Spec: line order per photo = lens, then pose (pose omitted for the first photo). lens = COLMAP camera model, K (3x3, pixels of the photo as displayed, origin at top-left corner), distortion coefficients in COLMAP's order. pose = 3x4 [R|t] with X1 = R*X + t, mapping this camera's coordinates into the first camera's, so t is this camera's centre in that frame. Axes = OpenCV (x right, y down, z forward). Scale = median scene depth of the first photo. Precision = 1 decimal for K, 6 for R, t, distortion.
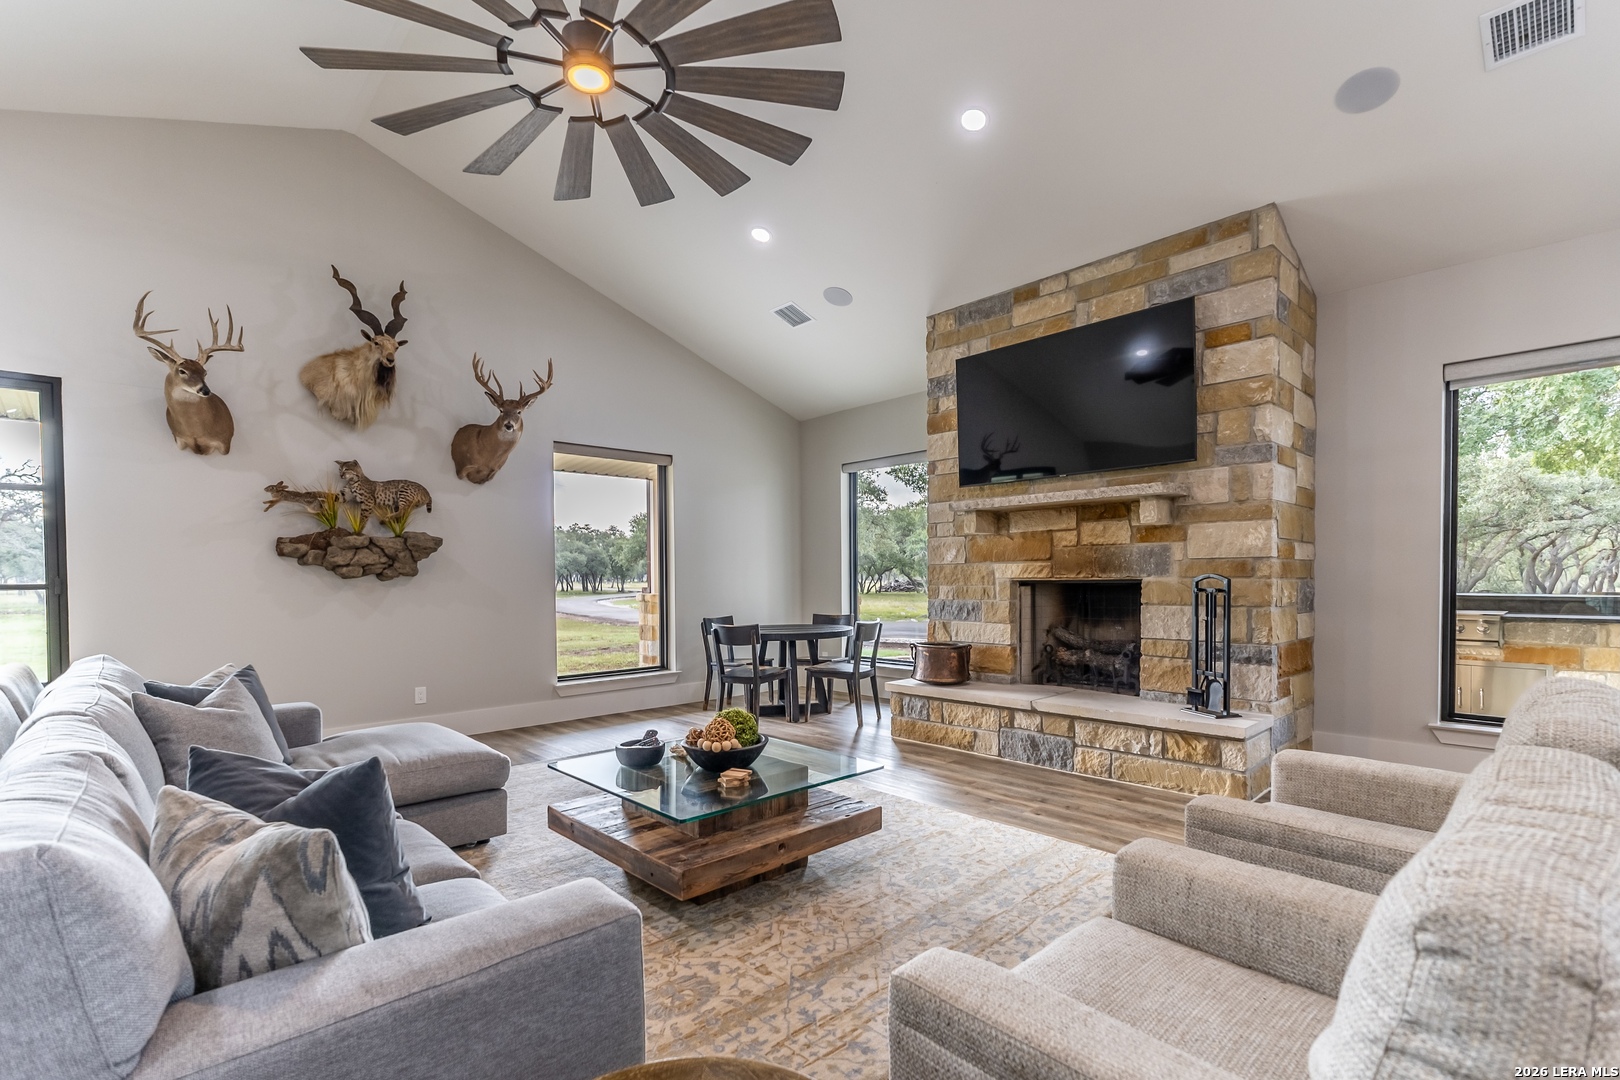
lens RADIAL K [[729.6, 0, 822.1], [0, 729.6, 585.5], [0, 0, 1]] dist [0.001382, -0.000143]
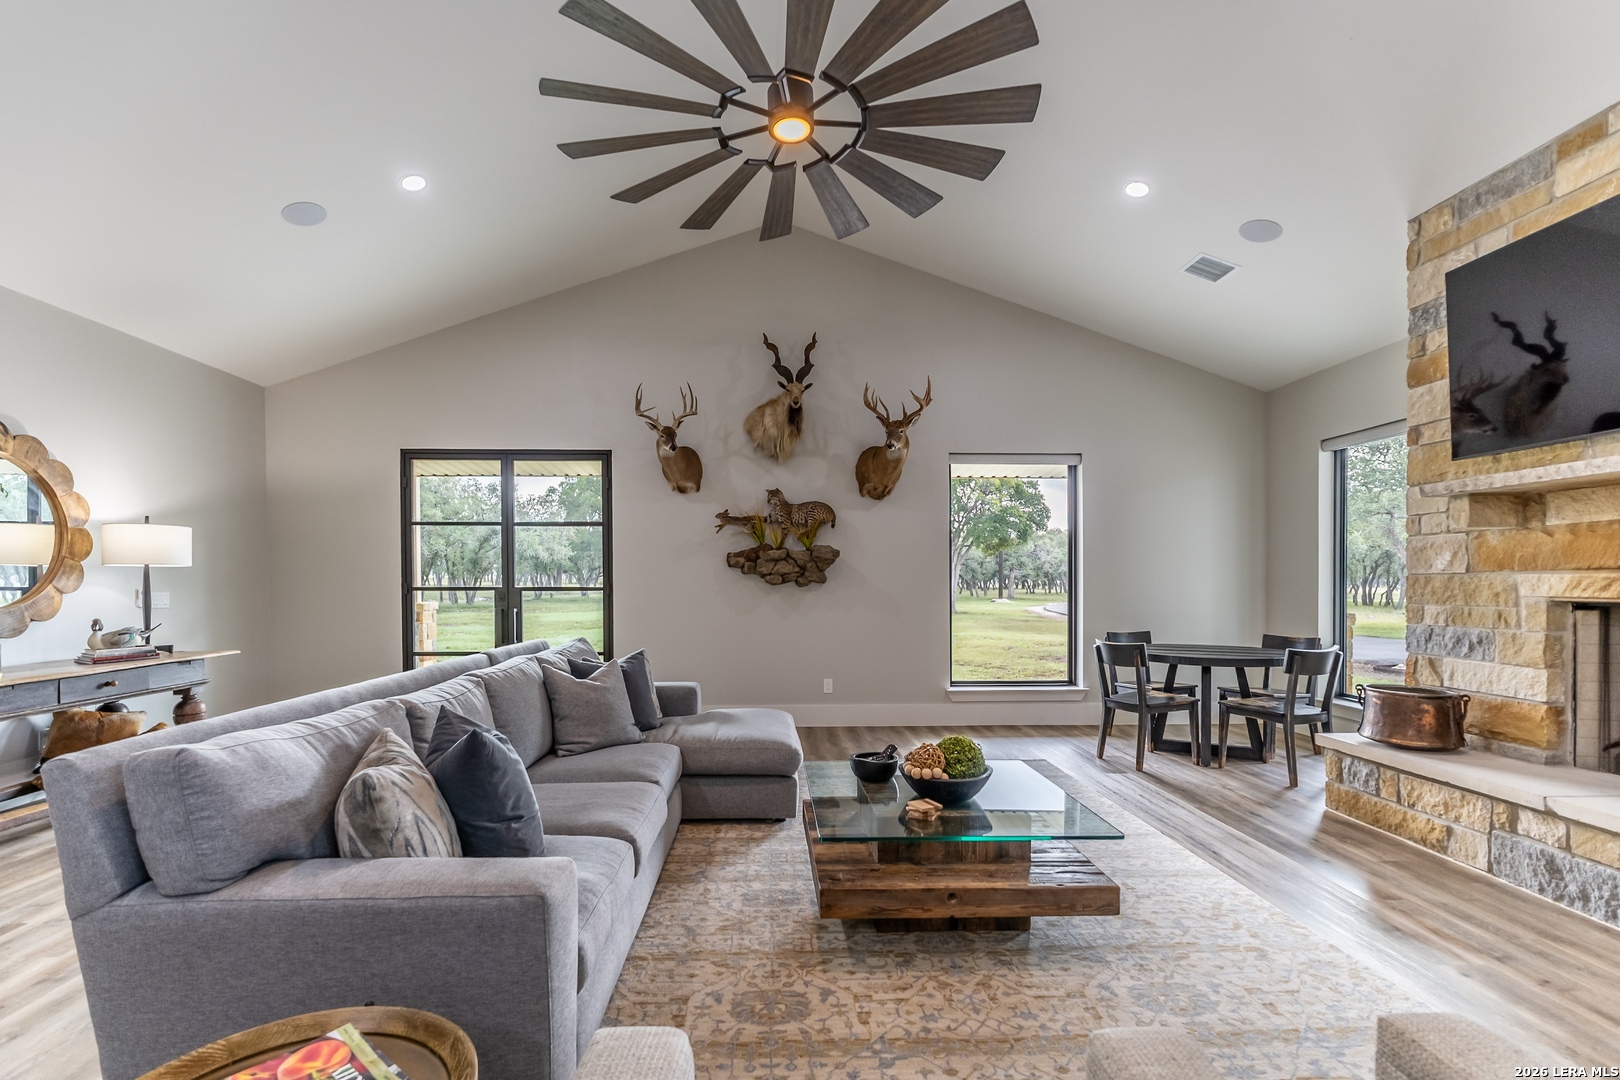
lens RADIAL K [[739.2, 0, 804.5], [0, 739.2, 582.7], [0, 0, 1]] dist [0.000792, -0.000416]
pose [[0.750561, 0.010982, -0.660710, 0.213758], [-0.015100, 0.999886, -0.000535, -0.013336], [0.660629, 0.010378, 0.750641, 0.101733]]
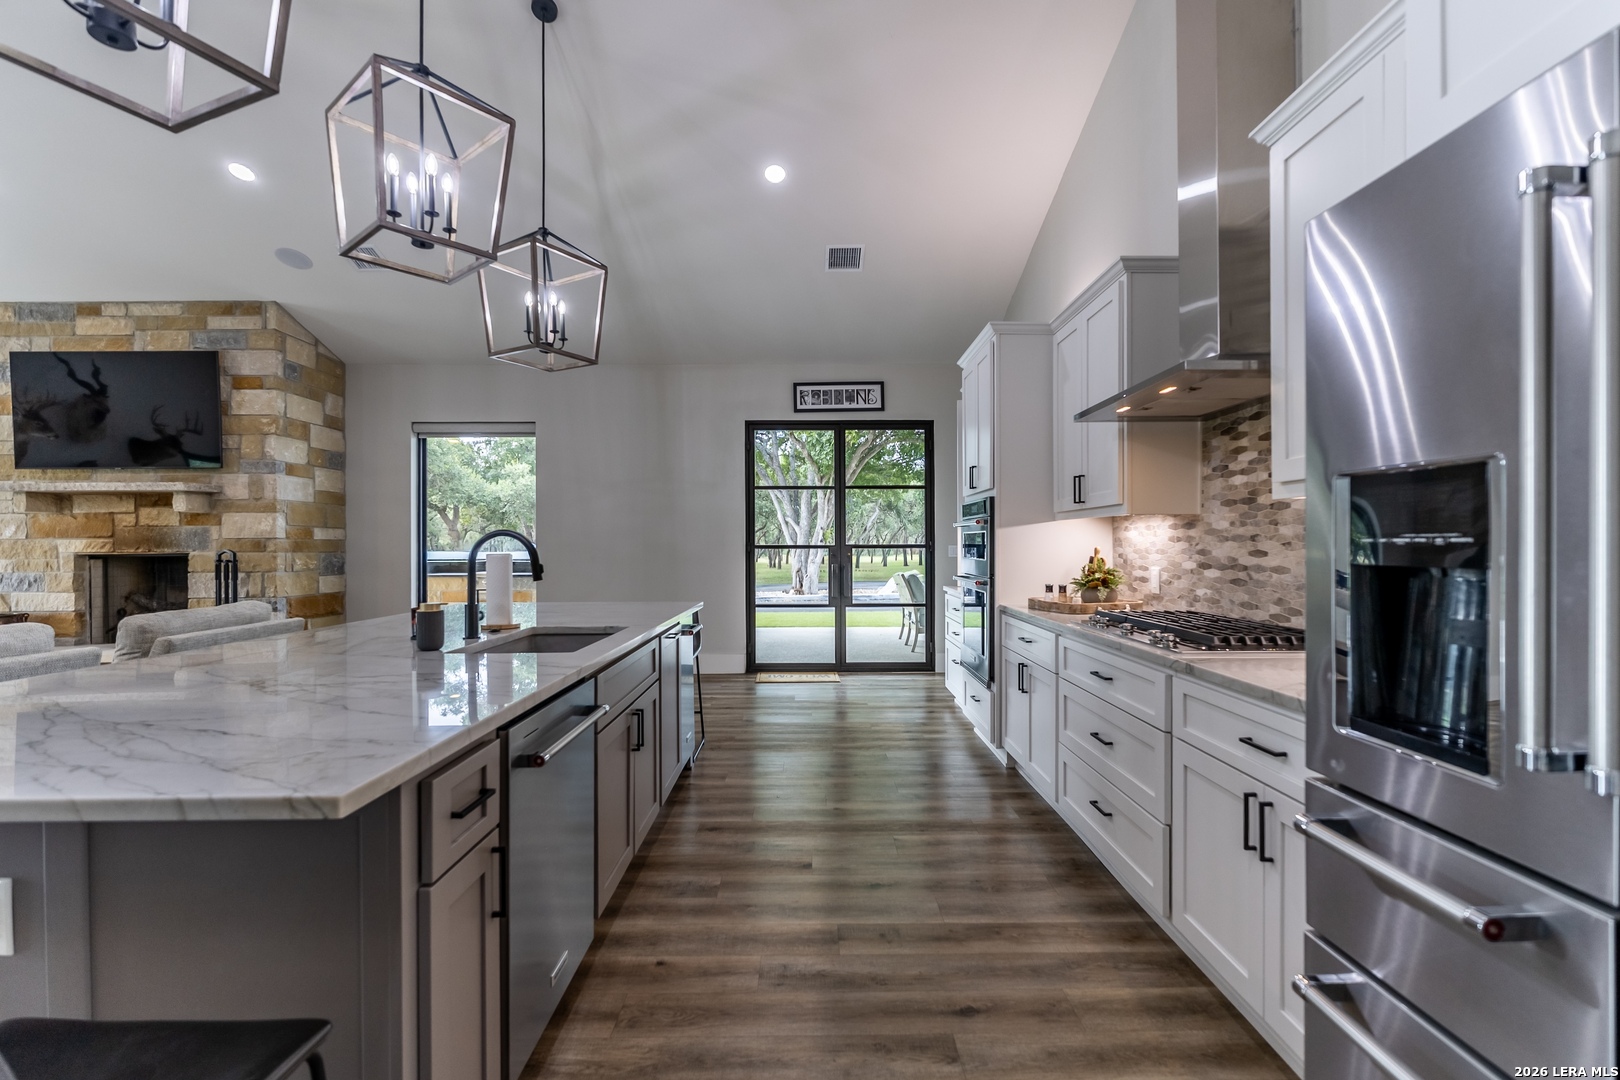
lens RADIAL K [[739.3, 0, 816.9], [0, 739.3, 550.0], [0, 0, 1]] dist [0.001260, 0.000395]
pose [[0.692910, 0.002882, 0.721019, 0.245732], [0.008320, 0.999893, -0.011993, 0.010317], [-0.720976, 0.014309, 0.692812, -0.696633]]
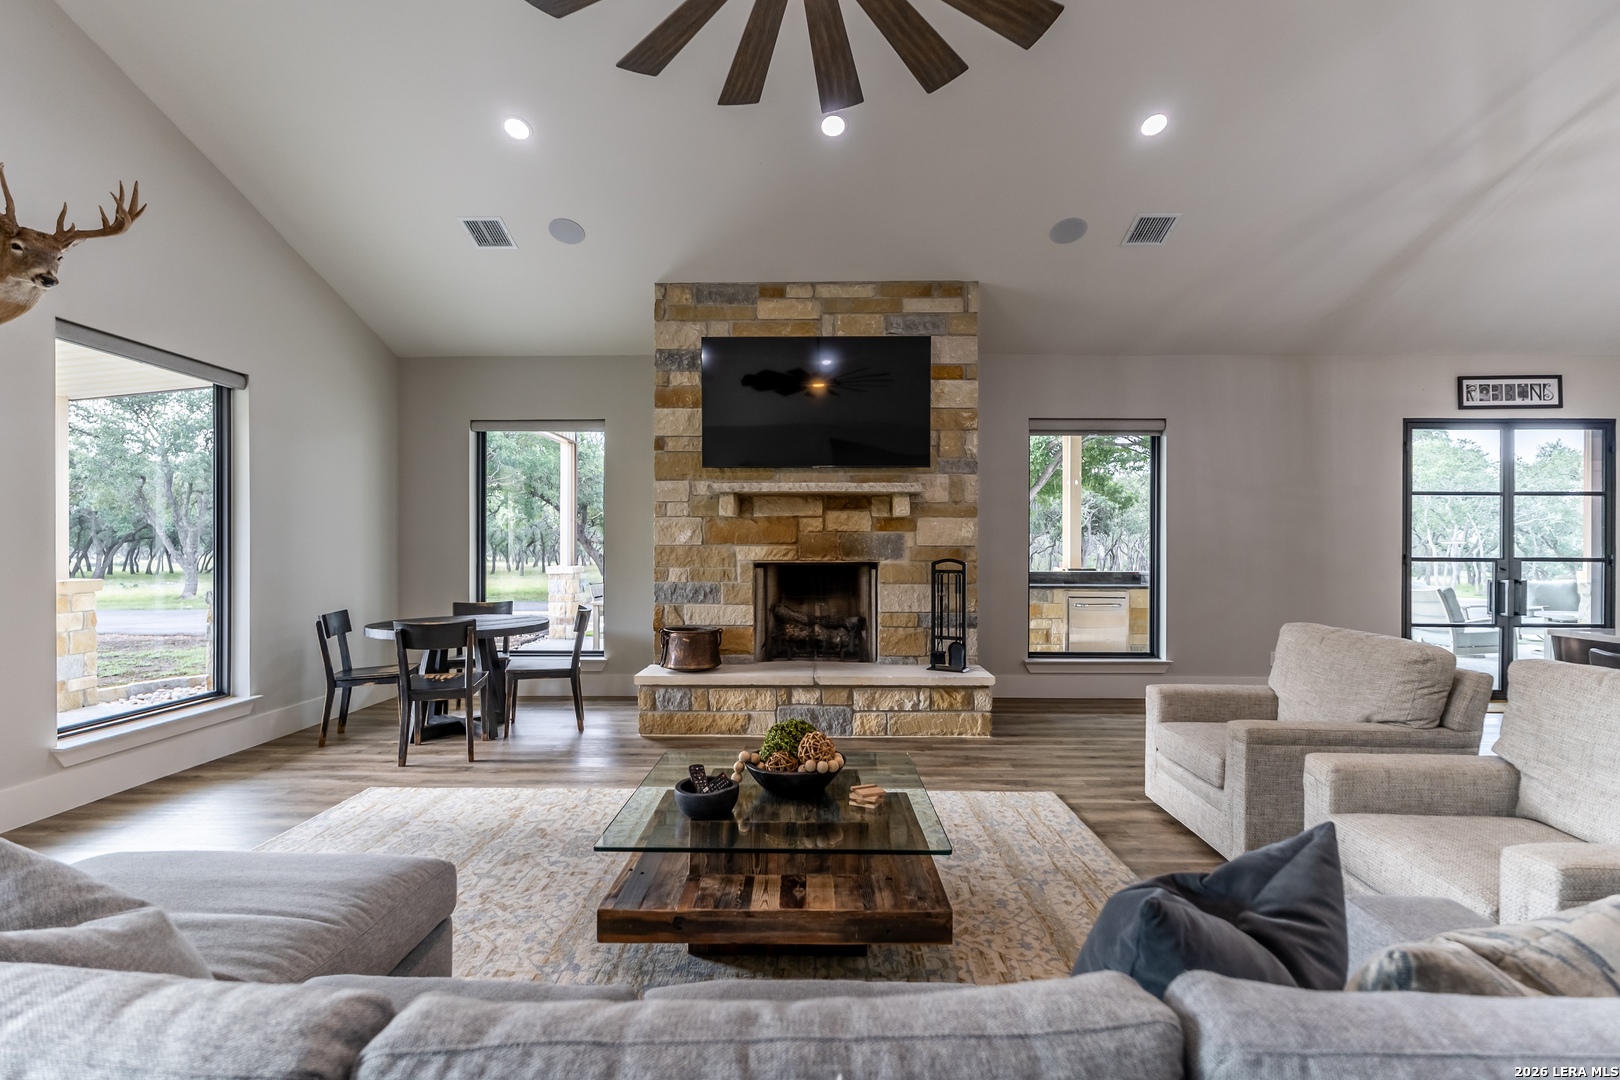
lens RADIAL K [[716.0, 0, 806.6], [0, 716.0, 548.3], [0, 0, 1]] dist [-0.002054, -0.000155]
pose [[0.709143, 0.013369, 0.704937, -0.433135], [0.000326, 0.999814, -0.019290, -0.008187], [-0.705064, 0.013909, 0.709007, 0.248504]]
